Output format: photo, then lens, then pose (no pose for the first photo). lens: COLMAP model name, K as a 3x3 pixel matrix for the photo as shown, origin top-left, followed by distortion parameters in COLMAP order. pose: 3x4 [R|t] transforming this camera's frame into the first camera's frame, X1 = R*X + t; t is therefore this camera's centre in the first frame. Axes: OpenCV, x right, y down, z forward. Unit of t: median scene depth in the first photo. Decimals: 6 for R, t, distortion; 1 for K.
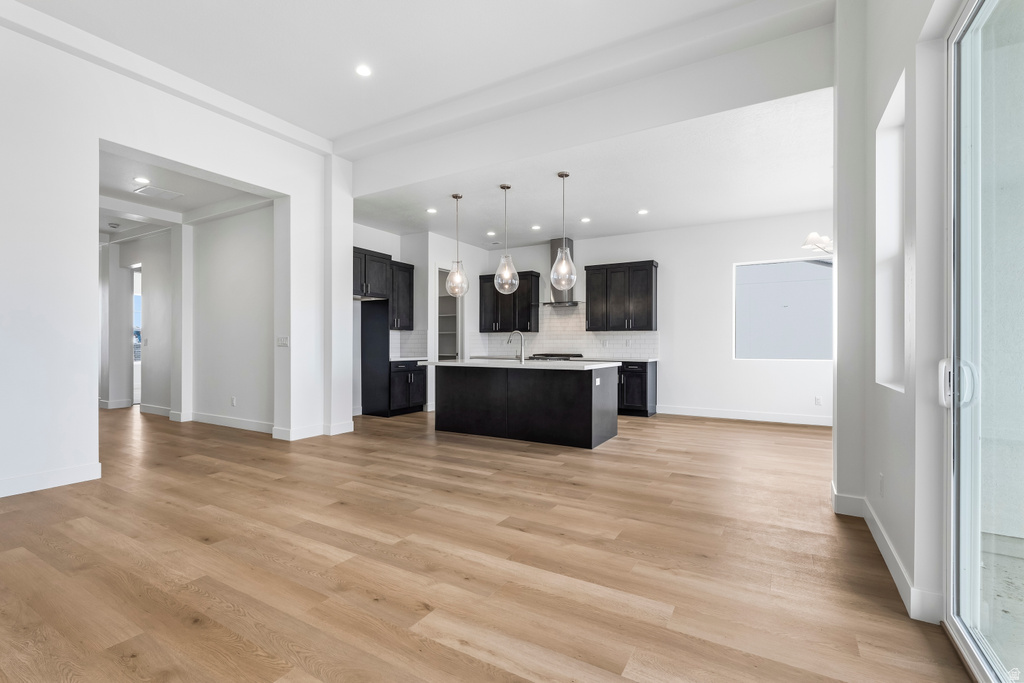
lens RADIAL K [[468.8, 0, 511.2], [0, 468.8, 349.1], [0, 0, 1]] dist [0.000674, 0.000390]
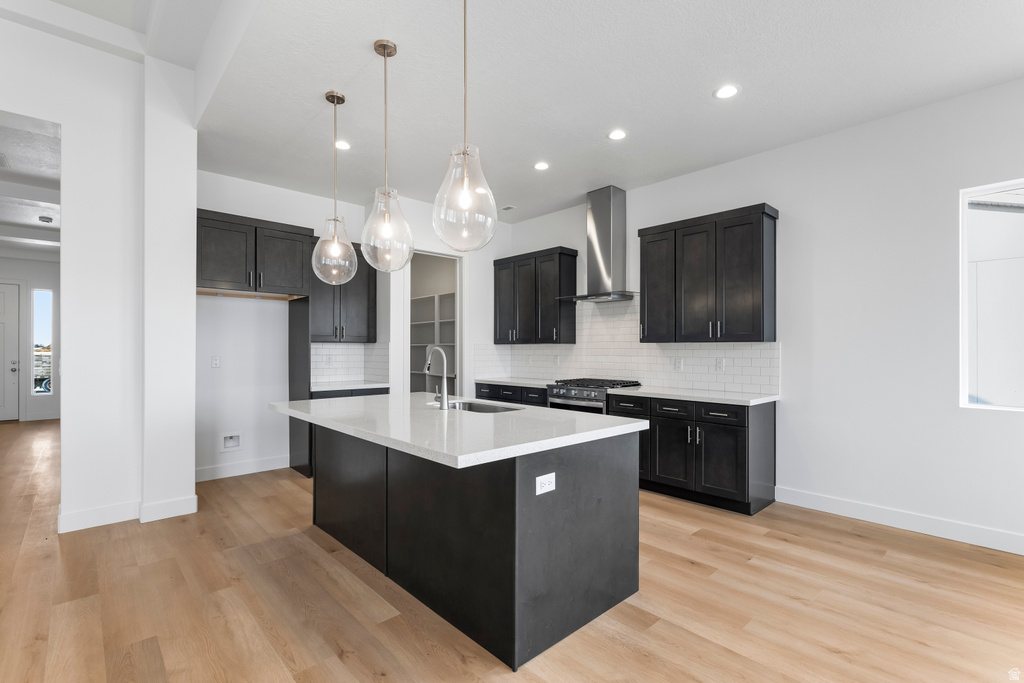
lens RADIAL K [[468.8, 0, 511.2], [0, 468.8, 349.1], [0, 0, 1]] dist [0.000674, 0.000390]
pose [[0.957333, -0.000700, -0.288985, 0.174210], [-0.002771, 0.999929, -0.011601, -0.023265], [0.288973, 0.011907, 0.957263, 0.406500]]
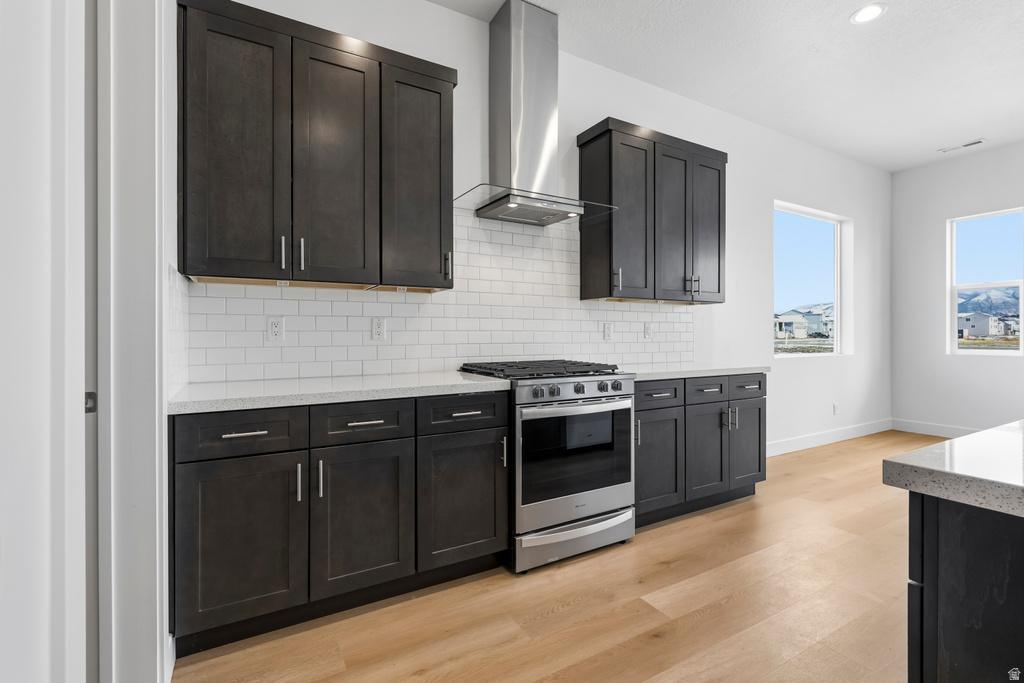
lens RADIAL K [[463.4, 0, 511.3], [0, 463.4, 334.3], [0, 0, 1]] dist [0.000550, 0.000079]
pose [[0.492499, -0.004349, 0.870302, -0.192911], [0.009248, 0.999957, -0.000236, -0.009862], [-0.870264, 0.008165, 0.492518, 0.892891]]
